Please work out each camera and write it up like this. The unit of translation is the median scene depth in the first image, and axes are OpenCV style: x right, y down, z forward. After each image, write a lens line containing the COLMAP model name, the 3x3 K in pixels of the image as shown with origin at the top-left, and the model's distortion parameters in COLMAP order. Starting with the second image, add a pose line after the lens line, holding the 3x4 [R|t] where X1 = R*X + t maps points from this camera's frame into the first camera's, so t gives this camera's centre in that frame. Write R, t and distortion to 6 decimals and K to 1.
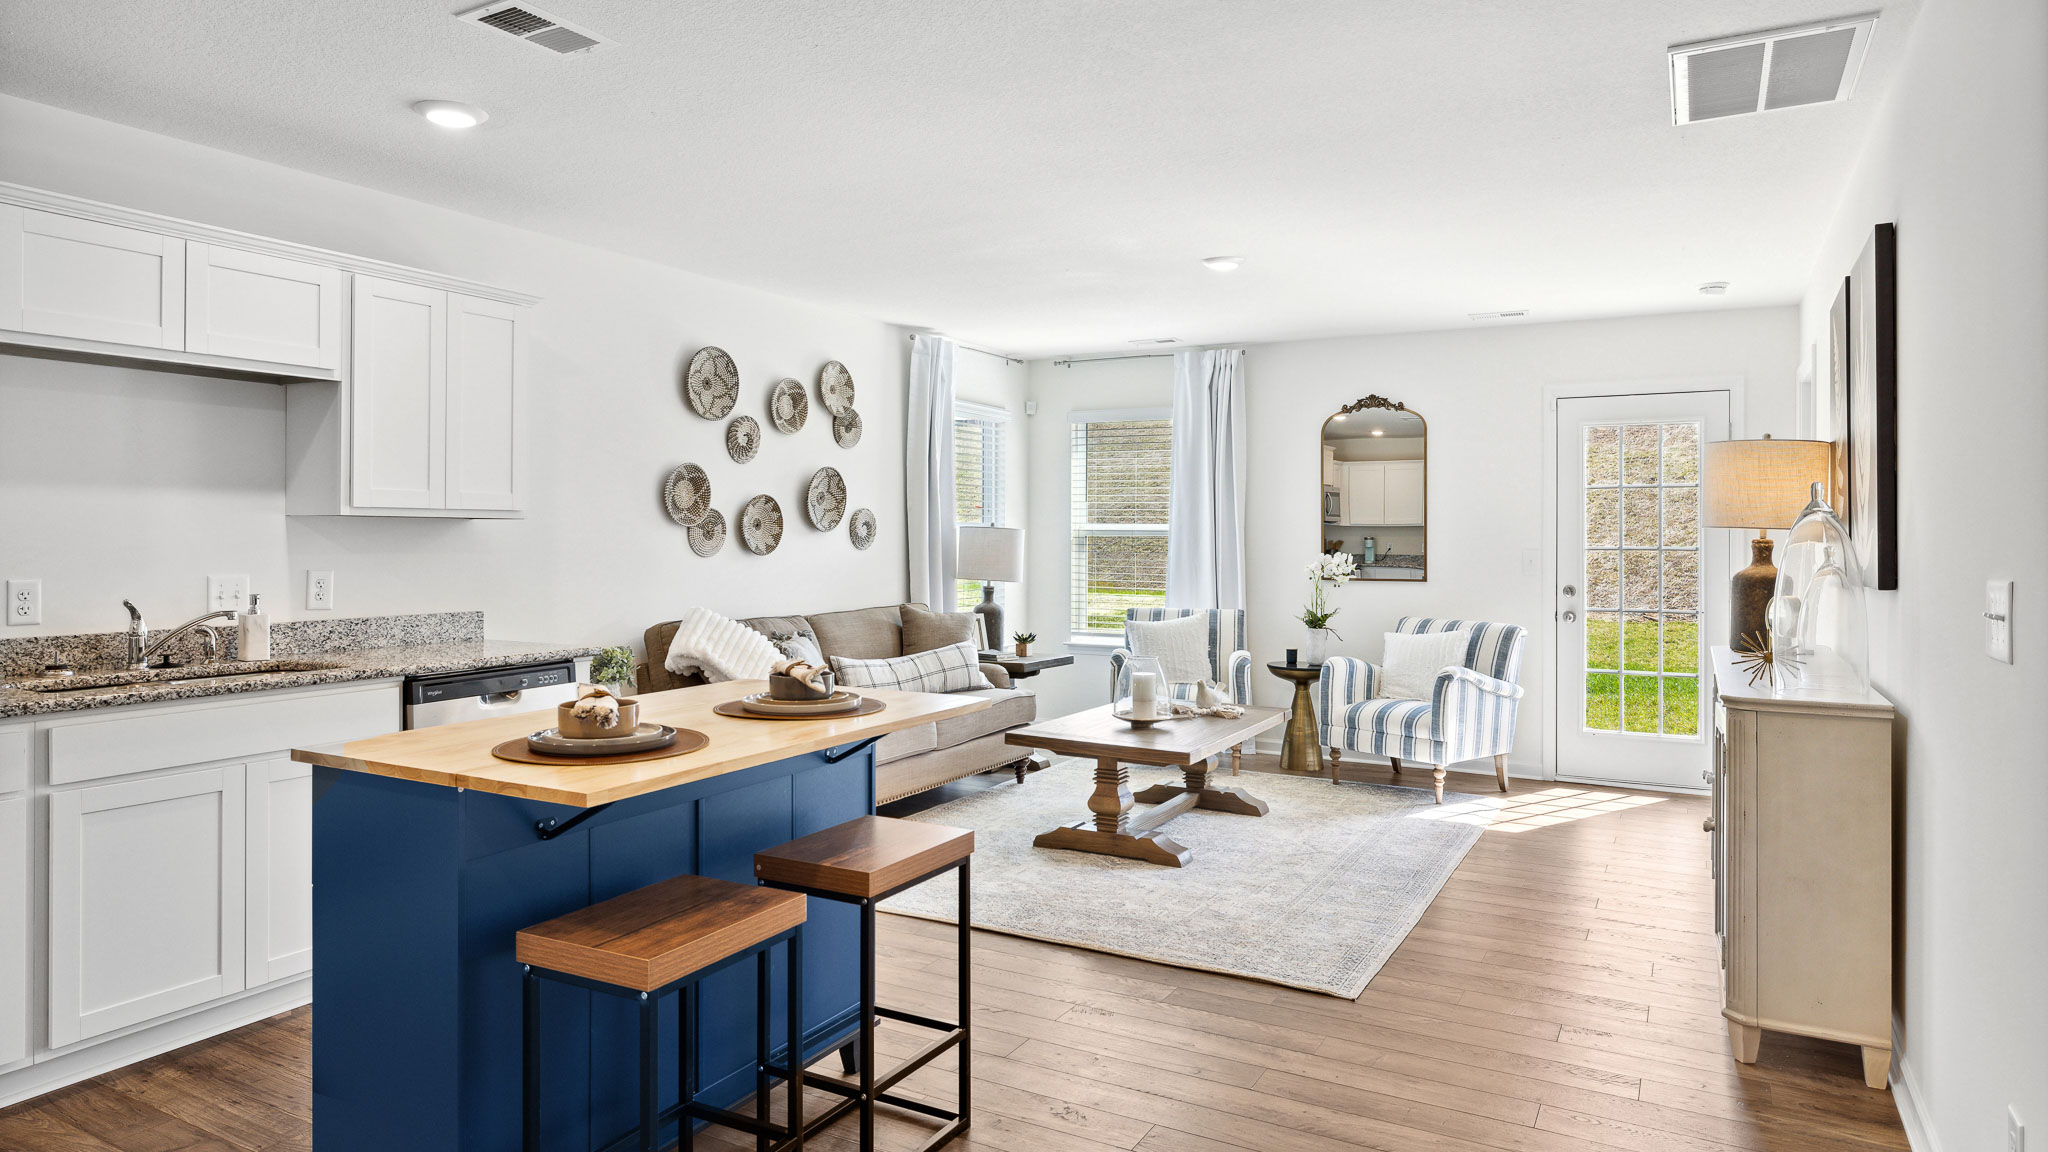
lens RADIAL K [[1236.3, 0, 1024.0], [0, 1236.3, 576.0], [0, 0, 1]] dist [-0.000426, 0.000276]
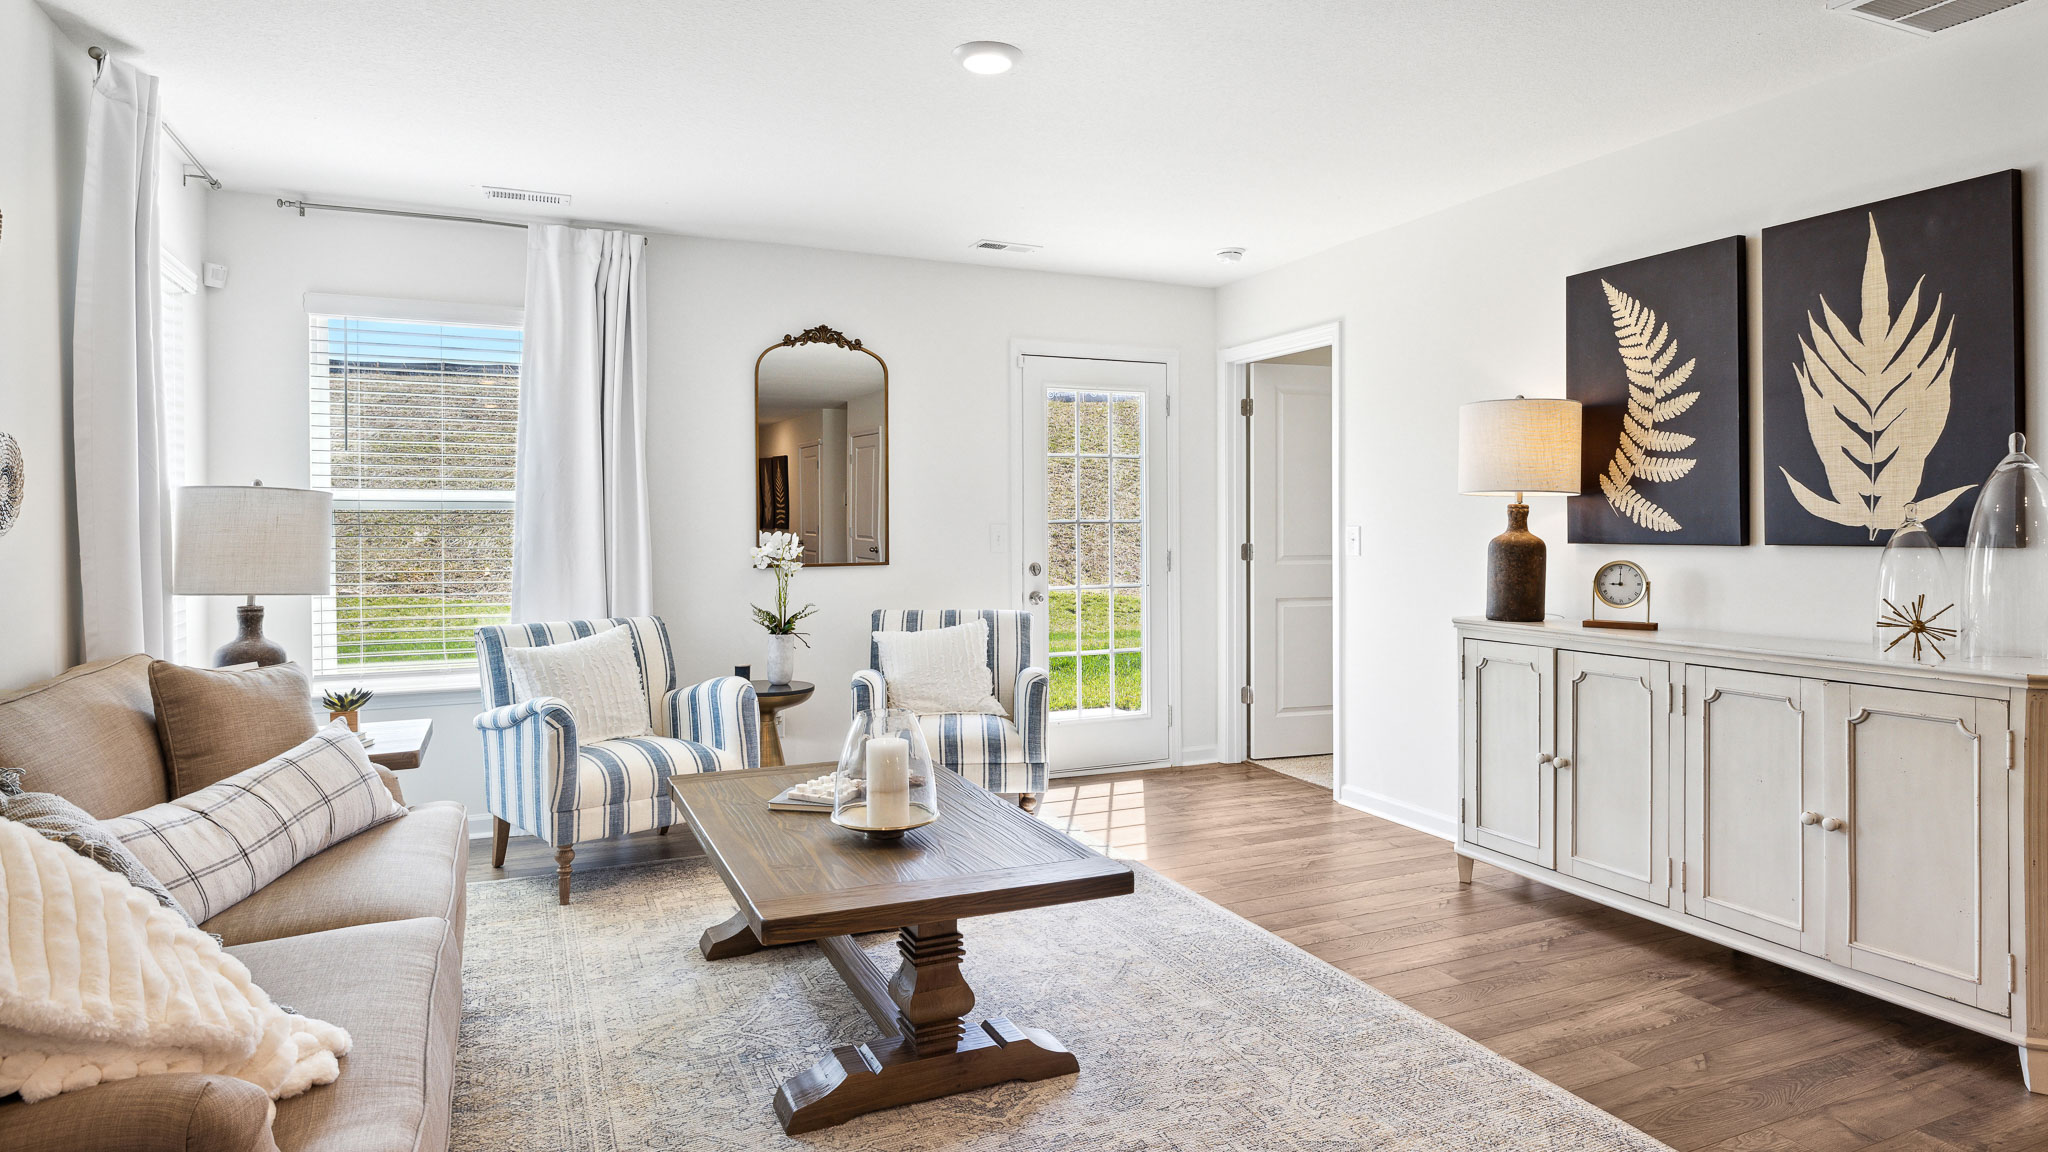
lens RADIAL K [[1125.7, 0, 1023.4], [0, 1125.7, 542.0], [0, 0, 1]] dist [-0.000799, 0.000078]
pose [[0.596732, -0.020047, 0.802190, -0.230090], [0.031948, 0.999489, 0.001212, -0.009198], [-0.801805, 0.024905, 0.597067, 0.529209]]
